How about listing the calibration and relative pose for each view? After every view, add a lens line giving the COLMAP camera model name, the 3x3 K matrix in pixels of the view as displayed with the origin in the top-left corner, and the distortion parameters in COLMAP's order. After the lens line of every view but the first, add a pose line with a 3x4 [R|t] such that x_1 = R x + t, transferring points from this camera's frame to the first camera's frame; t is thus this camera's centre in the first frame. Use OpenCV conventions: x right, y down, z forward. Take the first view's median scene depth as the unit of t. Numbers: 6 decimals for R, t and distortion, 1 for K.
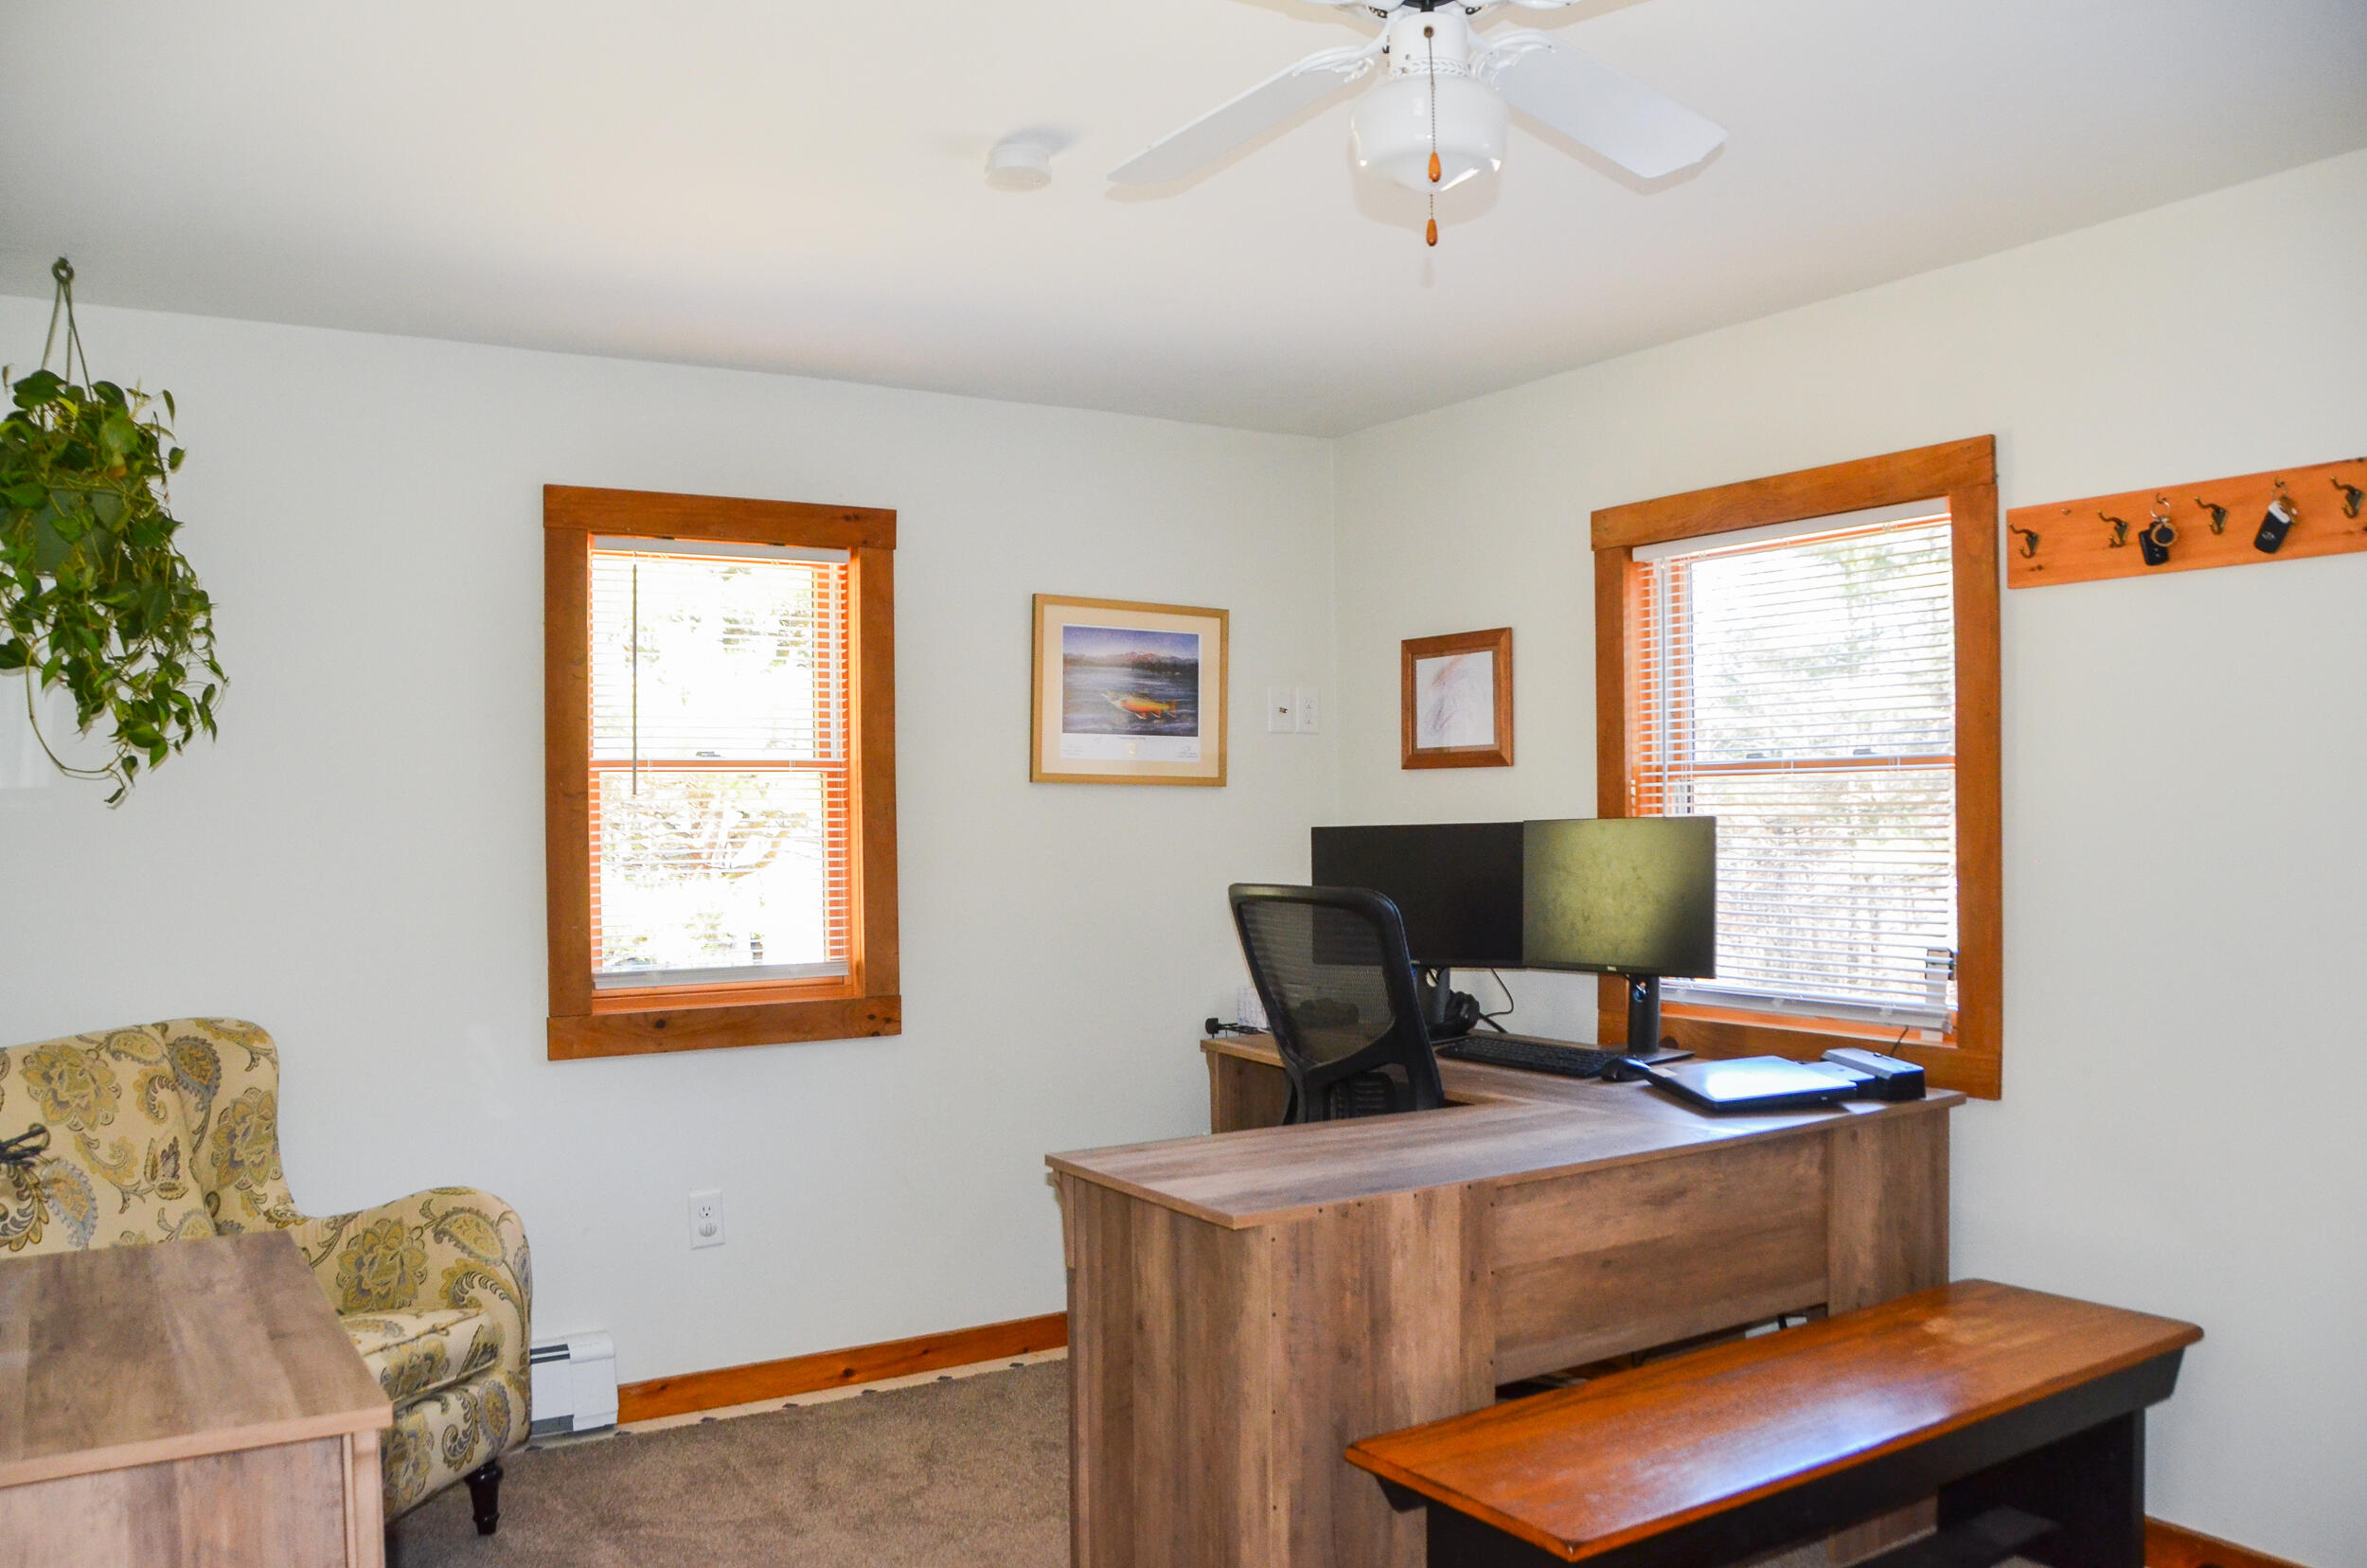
lens RADIAL K [[1823.8, 0, 1173.9], [0, 1823.8, 804.8], [0, 0, 1]] dist [-0.164154, 0.121954]
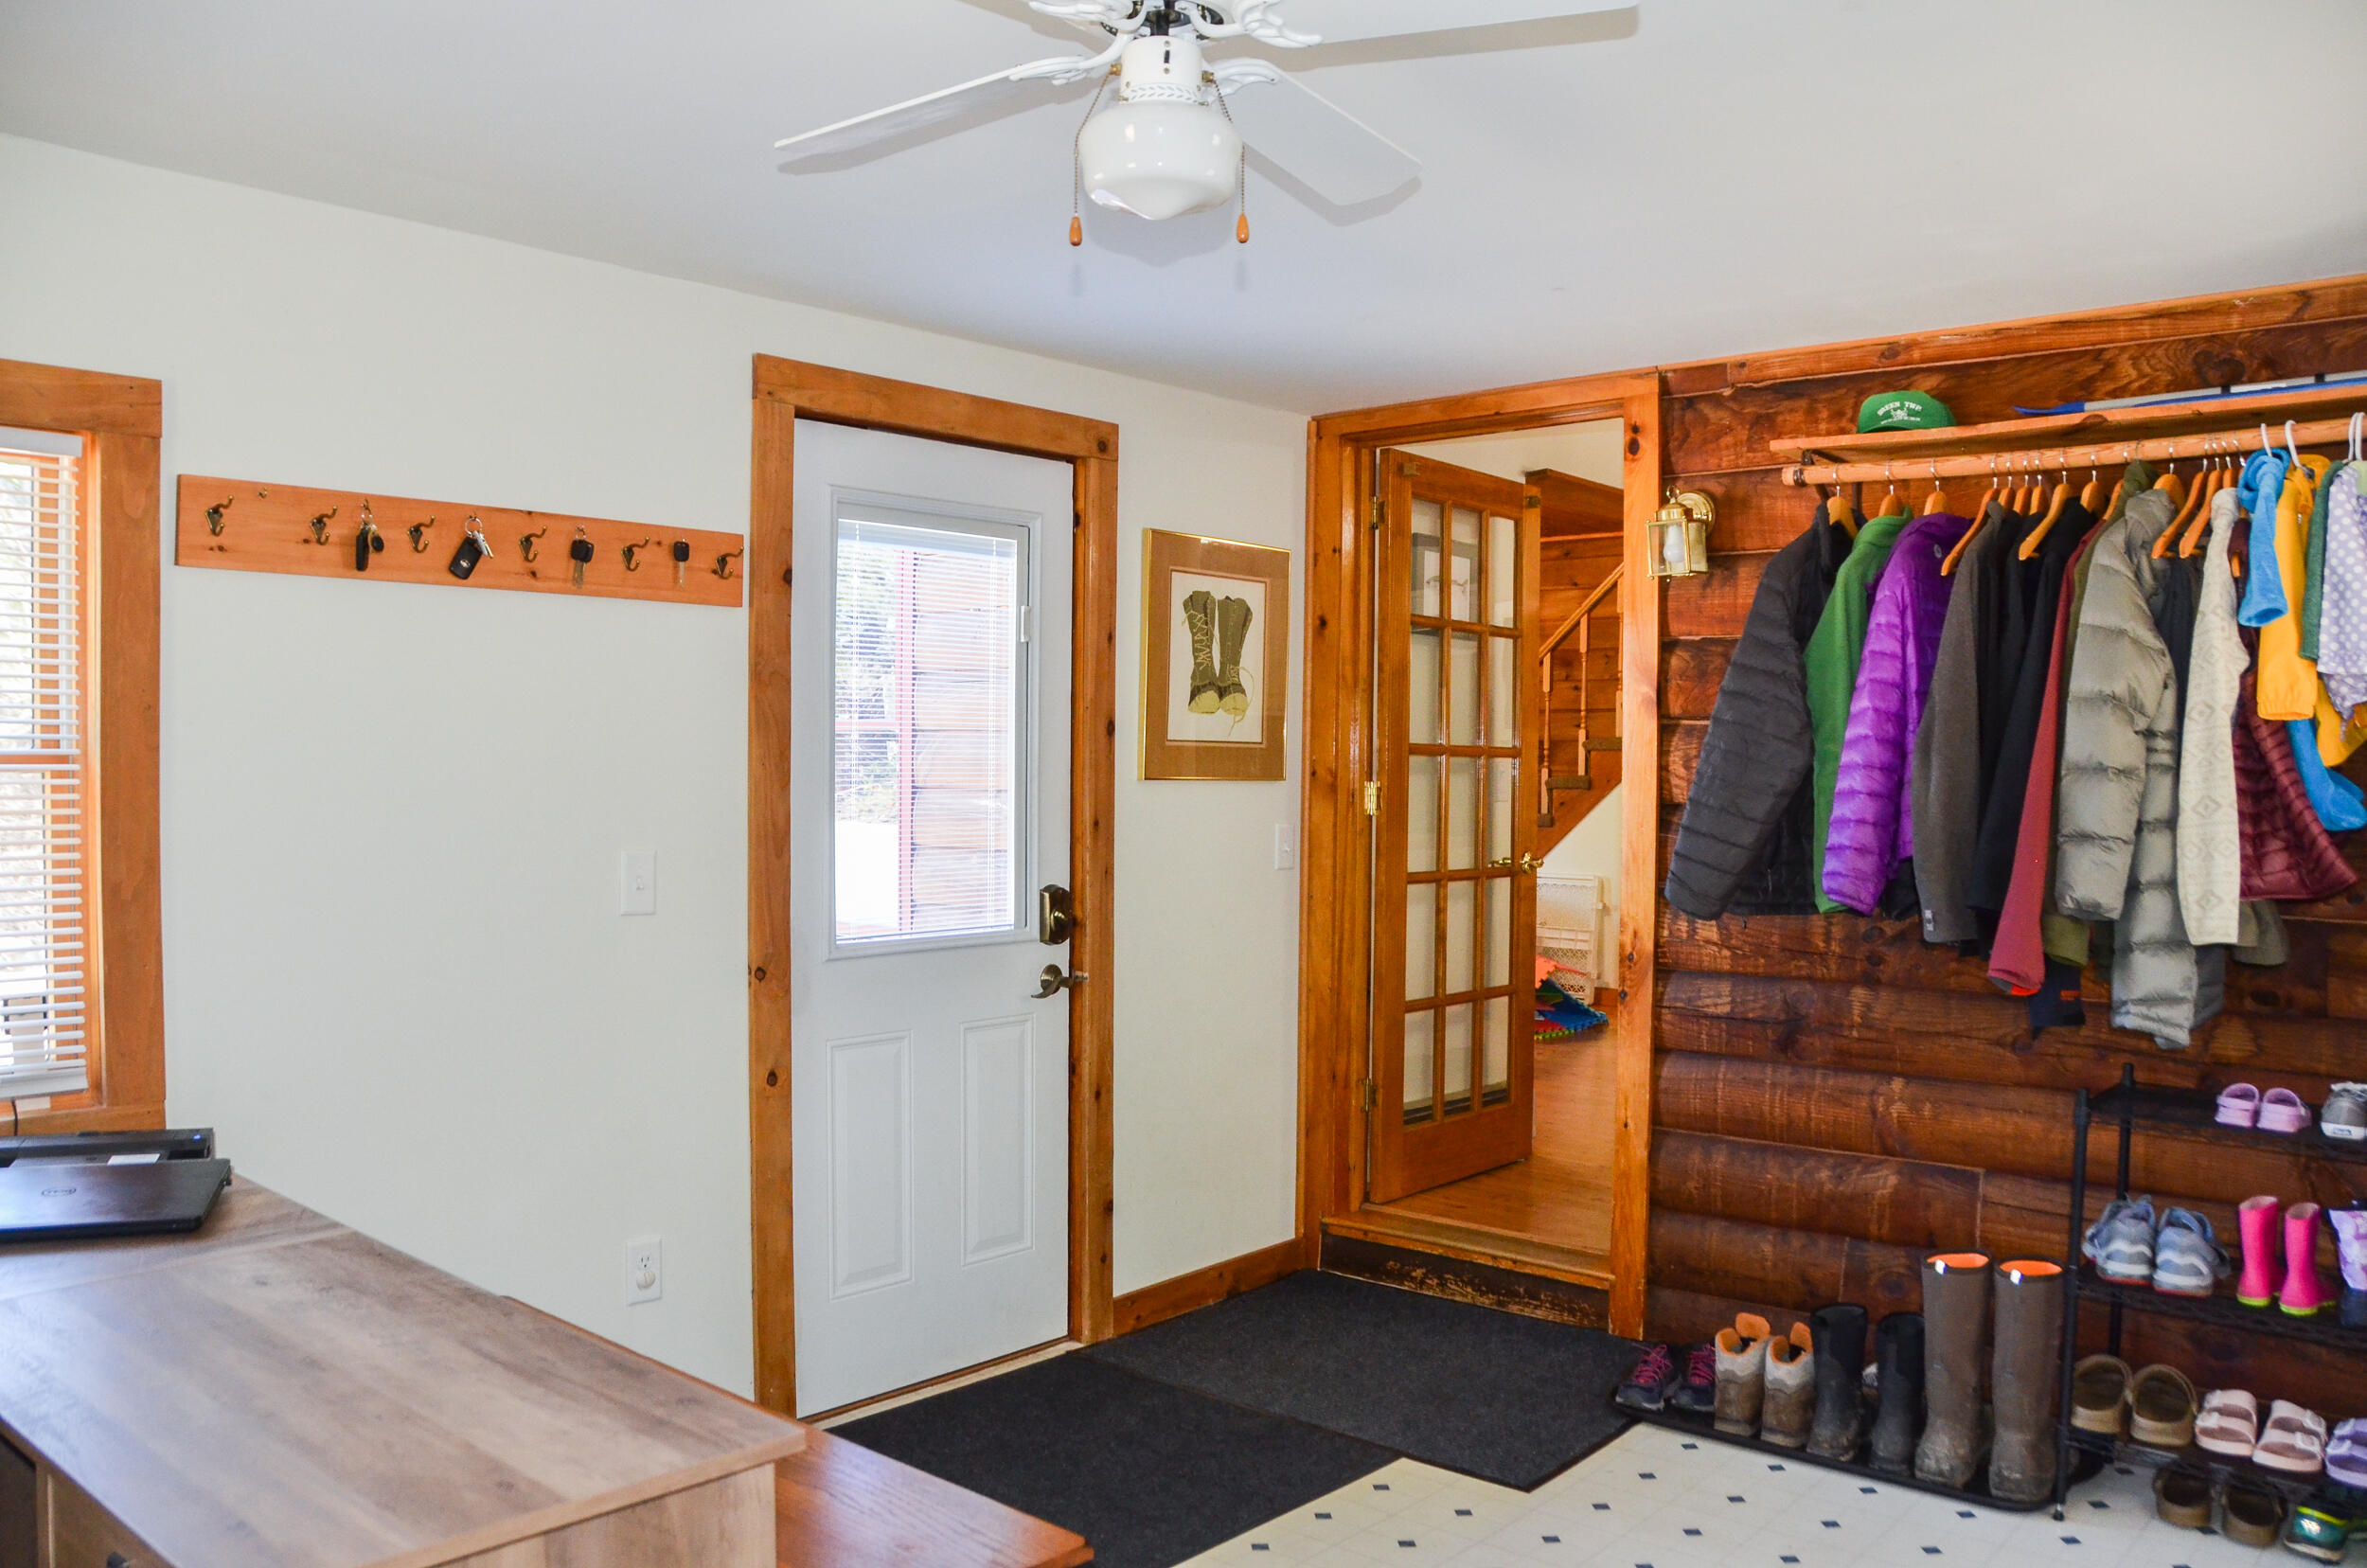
lens RADIAL K [[1823.8, 0, 1173.9], [0, 1823.8, 804.8], [0, 0, 1]] dist [-0.164154, 0.121954]
pose [[-0.268429, -0.011598, 0.963230, -0.516899], [-0.005287, 0.999930, 0.010567, -0.013618], [-0.963285, -0.002256, -0.268471, 0.767488]]
